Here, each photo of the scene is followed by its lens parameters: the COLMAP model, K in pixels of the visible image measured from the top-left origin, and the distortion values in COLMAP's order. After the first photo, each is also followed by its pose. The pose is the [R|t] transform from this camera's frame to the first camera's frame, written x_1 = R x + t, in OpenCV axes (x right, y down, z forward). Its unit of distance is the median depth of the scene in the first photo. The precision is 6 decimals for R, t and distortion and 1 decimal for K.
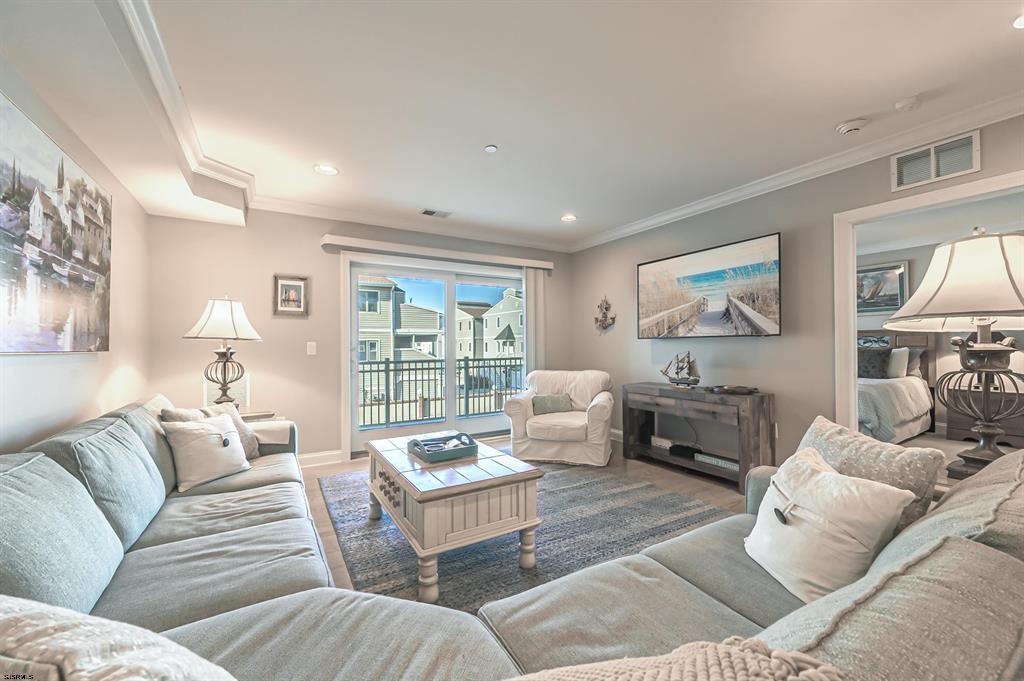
lens RADIAL K [[403.4, 0, 512.0], [0, 403.4, 340.5], [0, 0, 1]] dist [-0.001144, -0.000236]
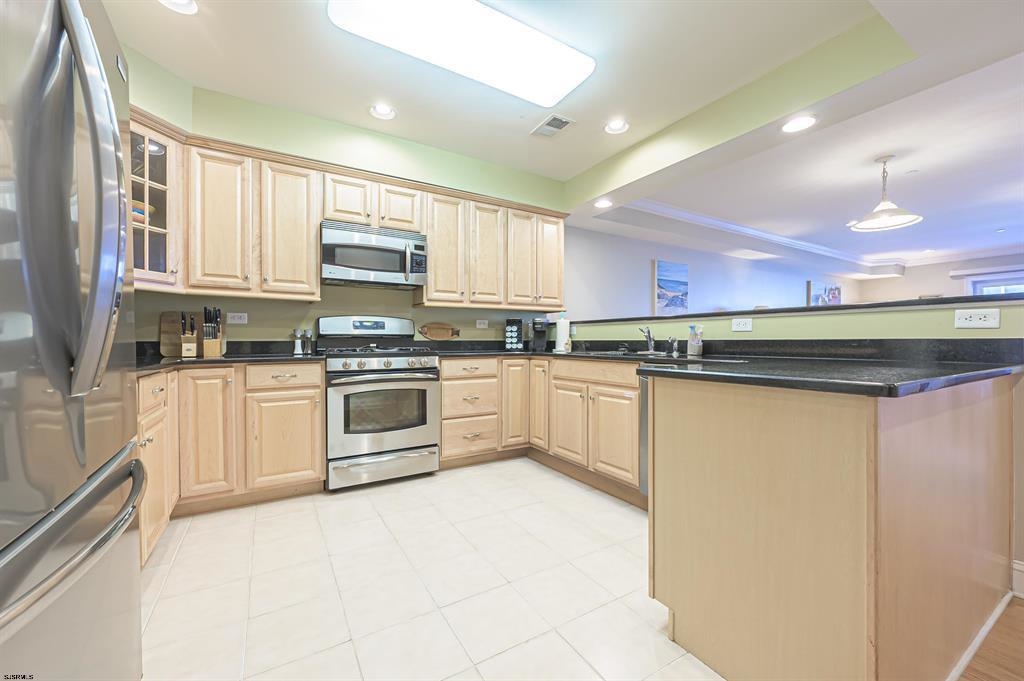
lens RADIAL K [[403.4, 0, 512.0], [0, 403.4, 340.5], [0, 0, 1]] dist [-0.001144, -0.000236]
pose [[0.002685, 0.003377, -0.999991, 1.476291], [0.012974, 0.999910, 0.003411, 0.028810], [0.999912, -0.012983, 0.002641, -1.097724]]
